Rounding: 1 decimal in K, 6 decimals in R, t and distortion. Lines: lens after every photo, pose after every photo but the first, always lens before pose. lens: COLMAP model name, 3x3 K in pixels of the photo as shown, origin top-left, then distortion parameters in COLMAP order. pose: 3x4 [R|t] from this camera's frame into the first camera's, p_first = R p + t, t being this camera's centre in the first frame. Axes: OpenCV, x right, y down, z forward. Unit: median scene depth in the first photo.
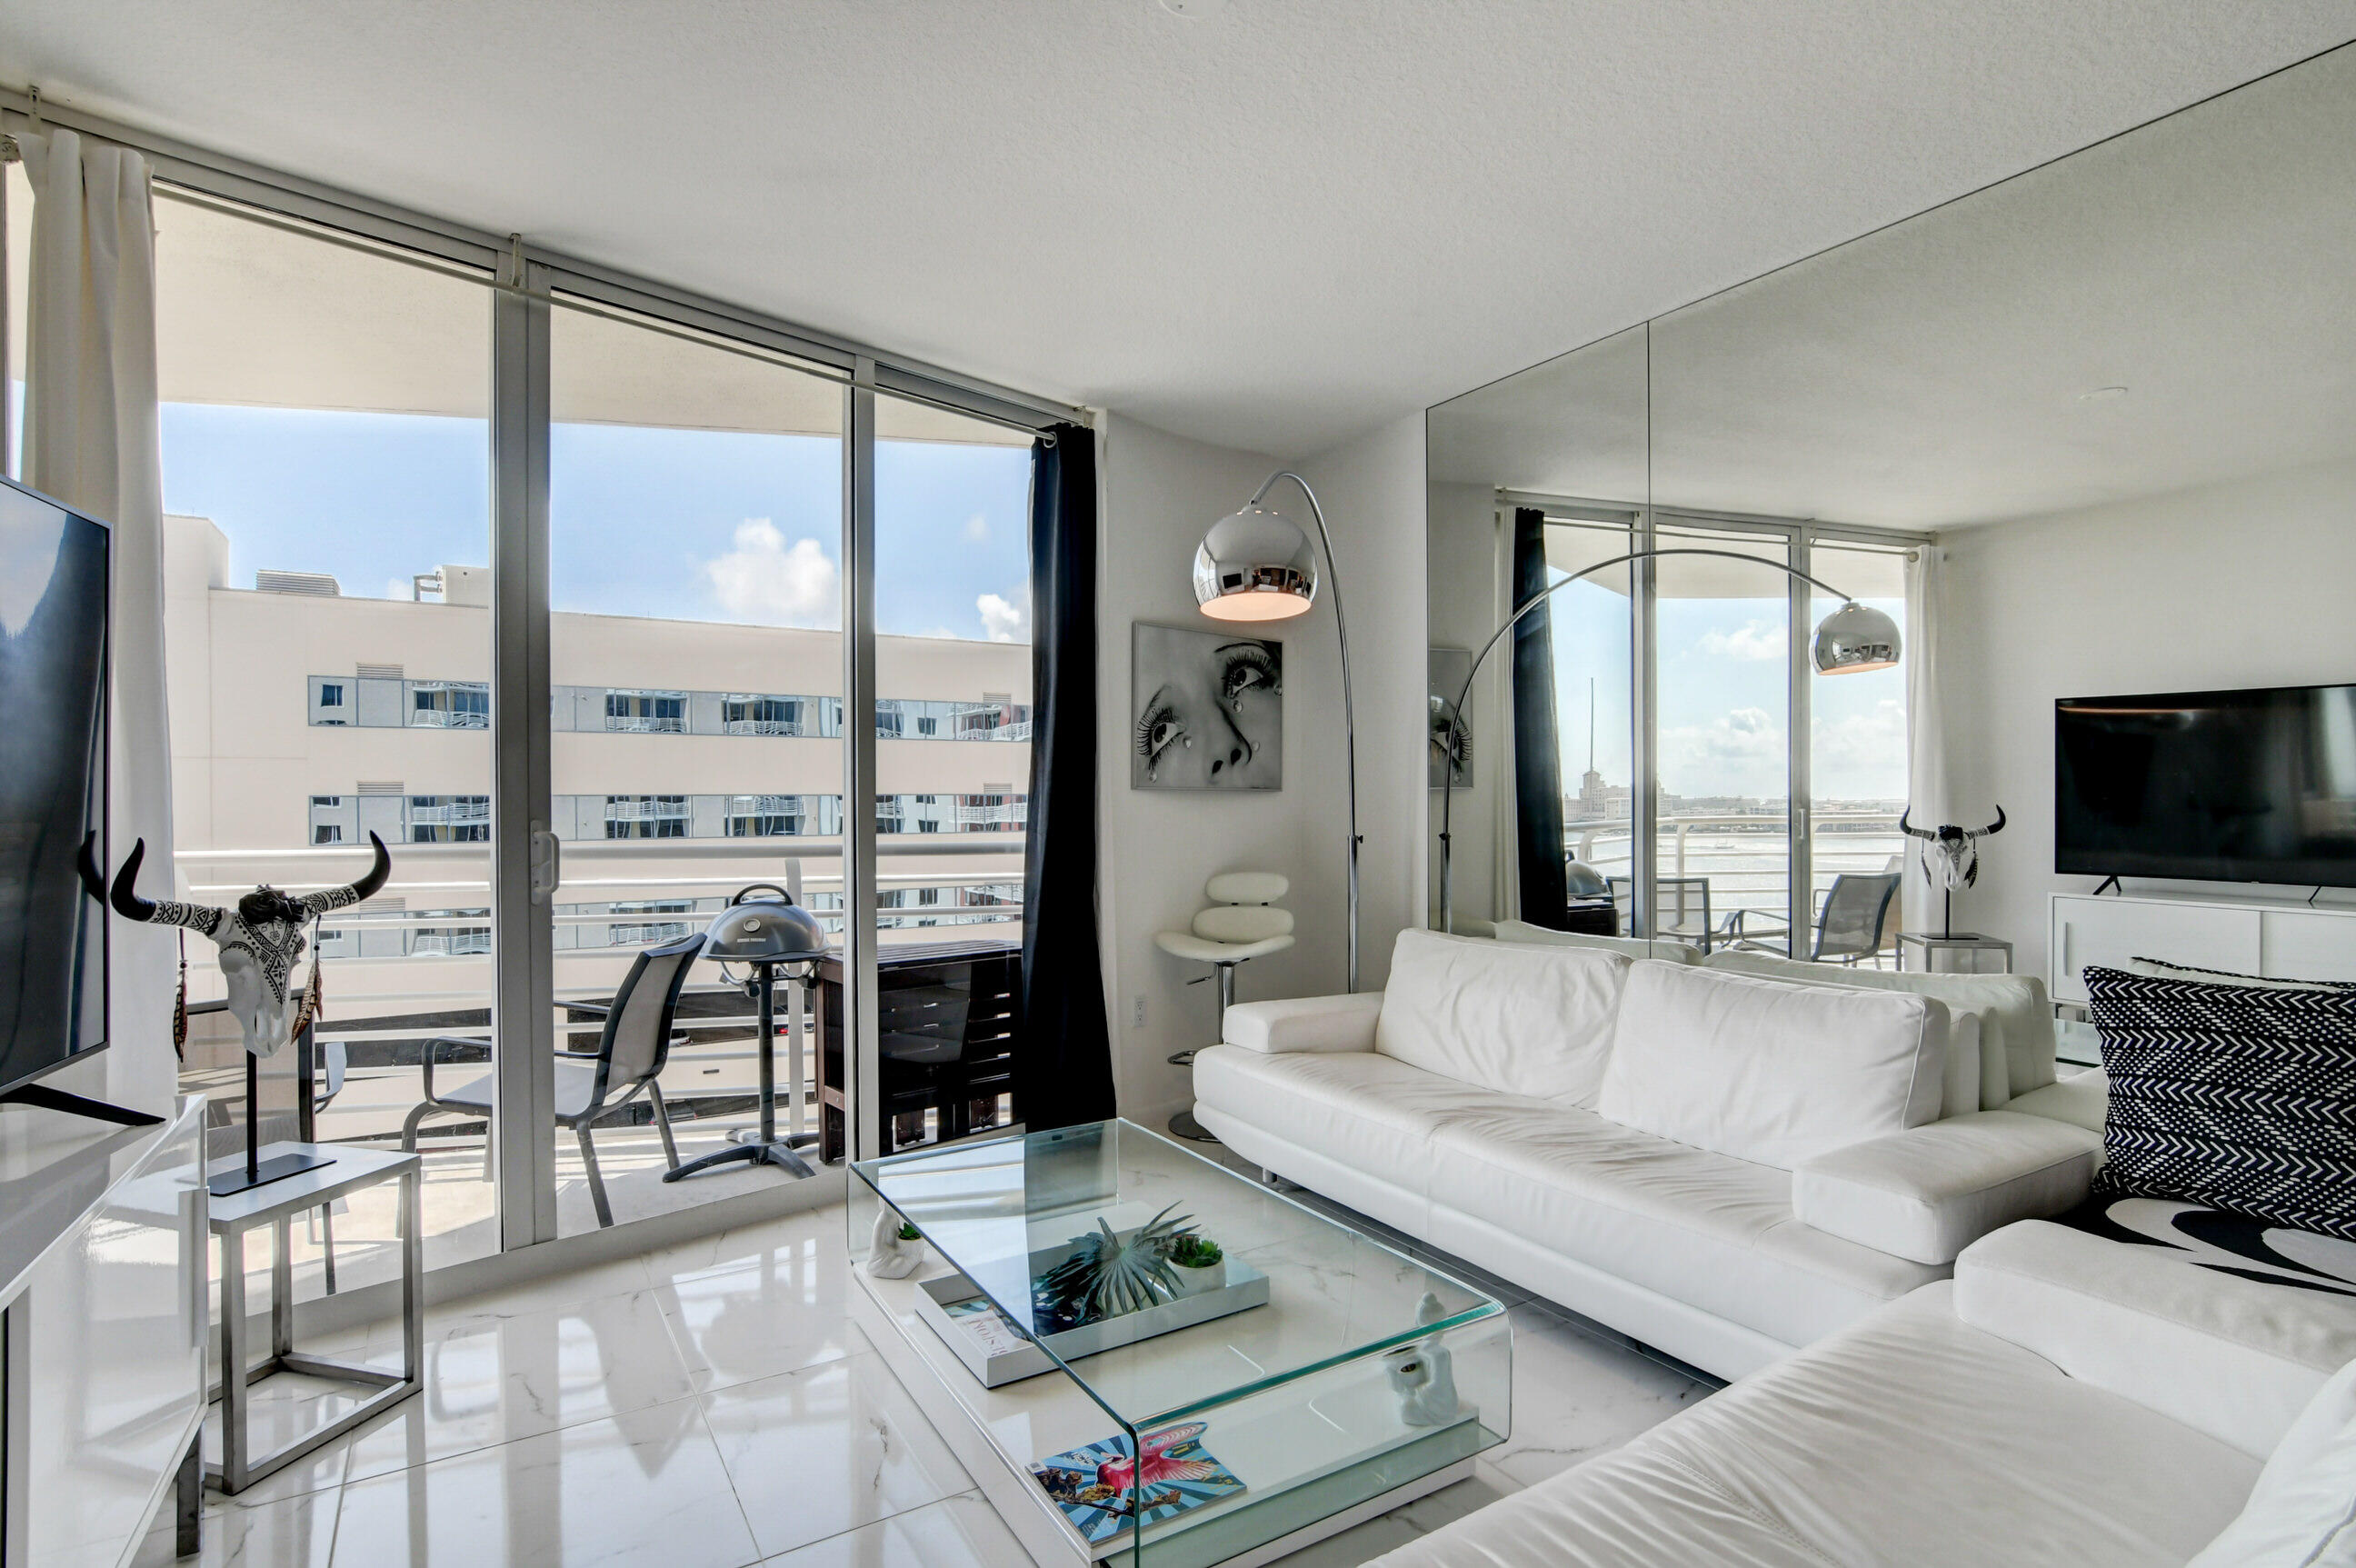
lens RADIAL K [[1156.3, 0, 1176.3], [0, 1156.3, 801.9], [0, 0, 1]] dist [-0.030140, 0.010143]
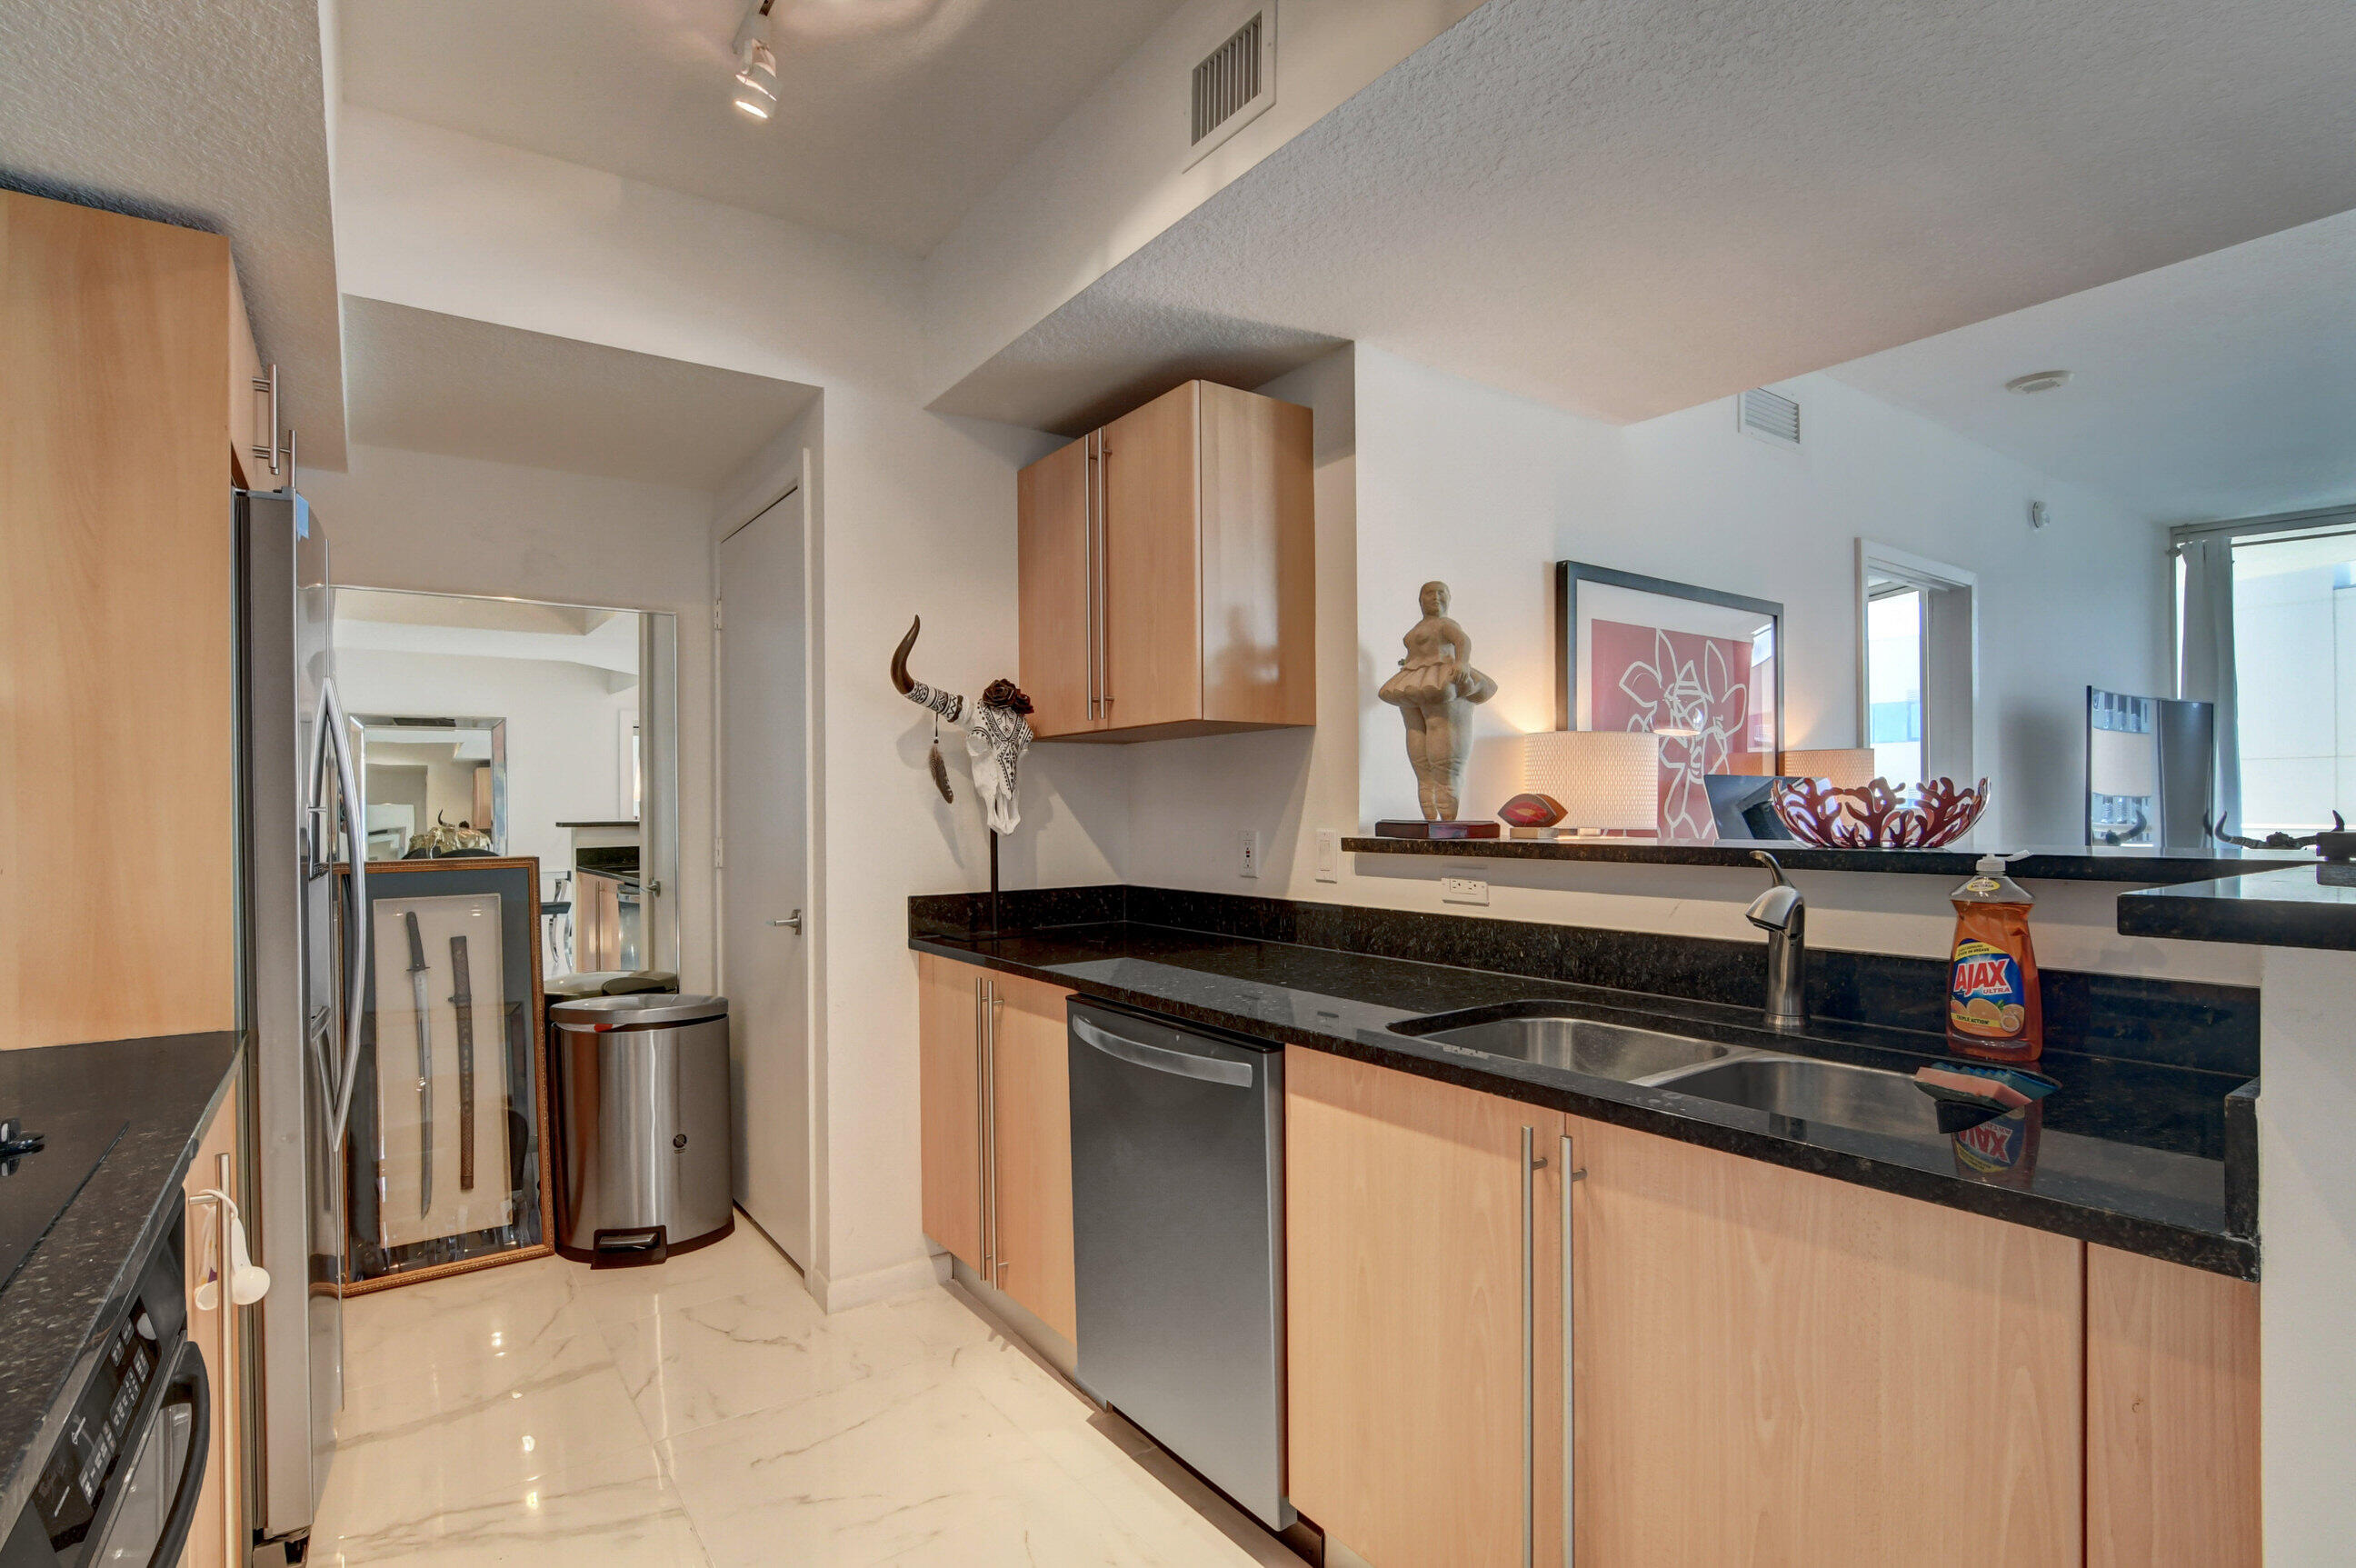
lens RADIAL K [[1156.3, 0, 1161.6], [0, 1156.3, 799.8], [0, 0, 1]] dist [-0.030140, 0.010143]
pose [[0.057333, -0.005086, -0.998342, 0.805598], [0.000957, 0.999987, -0.005040, 0.006407], [0.998355, -0.000666, 0.057337, -0.831158]]
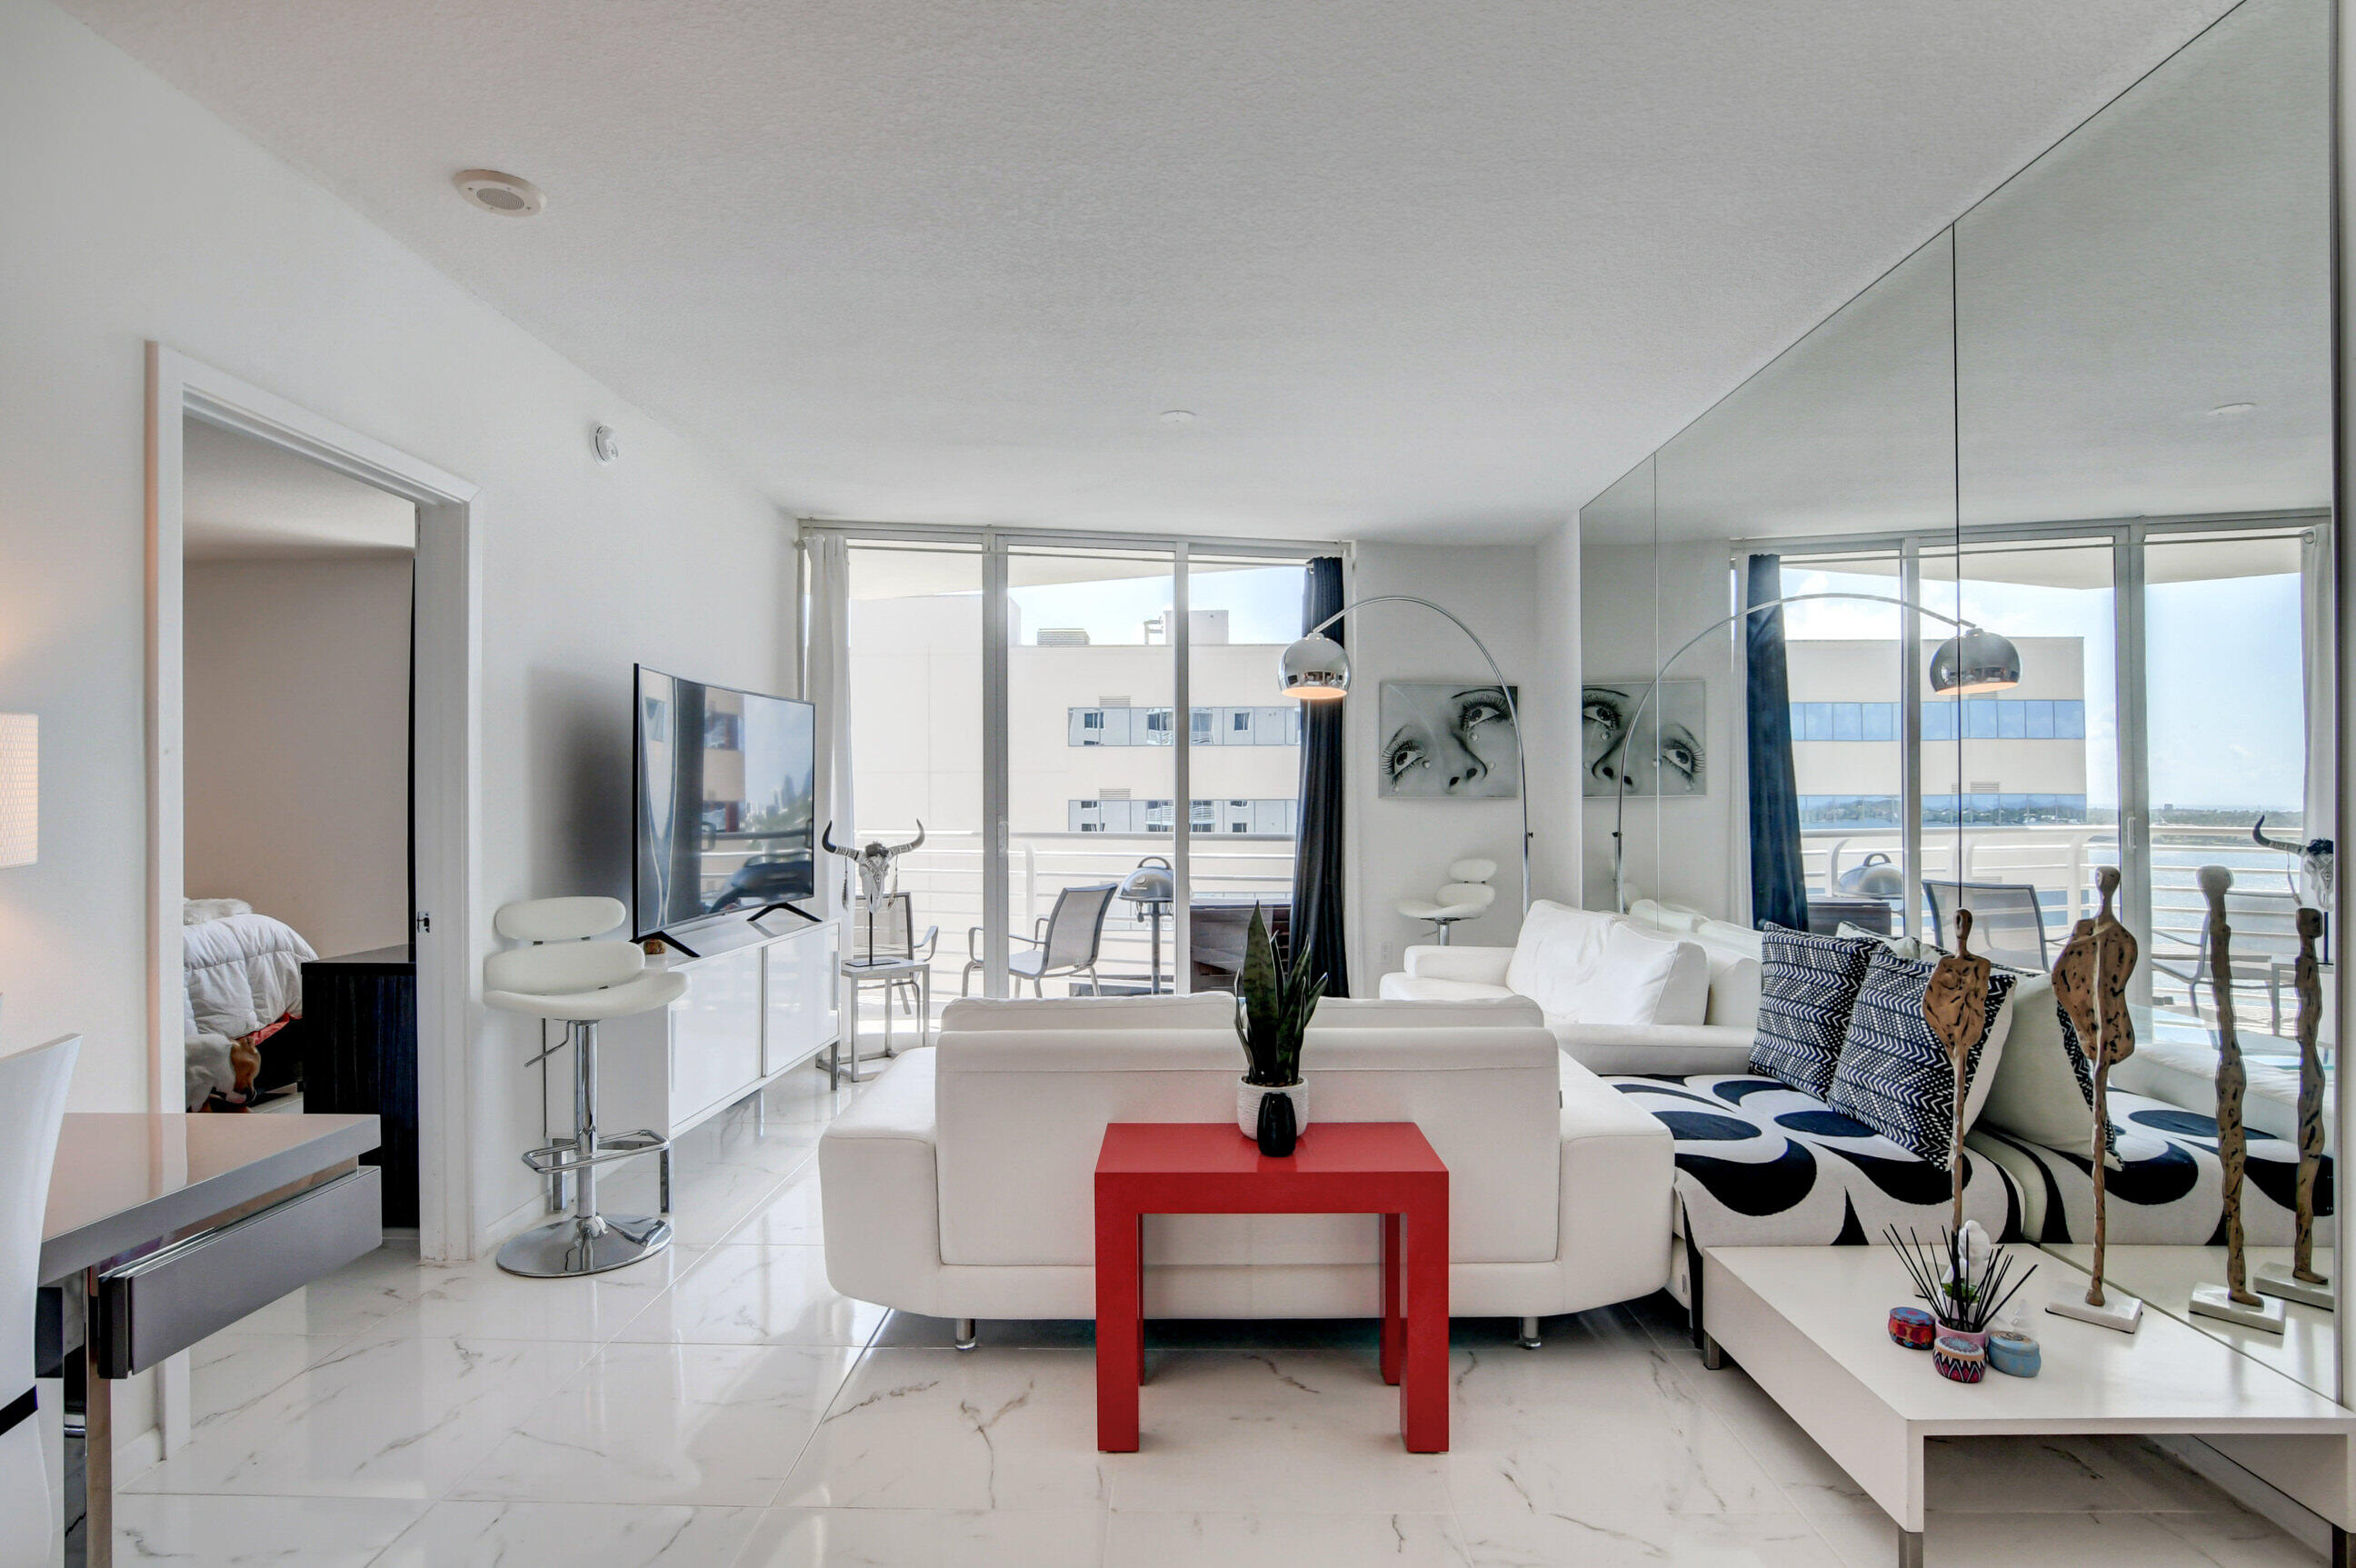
lens RADIAL K [[1156.3, 0, 1165.5], [0, 1156.3, 799.5], [0, 0, 1]] dist [-0.030140, 0.010143]
pose [[0.833968, -0.000759, -0.551813, 0.569211], [-0.002058, 0.999988, -0.004486, -0.002182], [0.551809, 0.004876, 0.833956, -0.371160]]
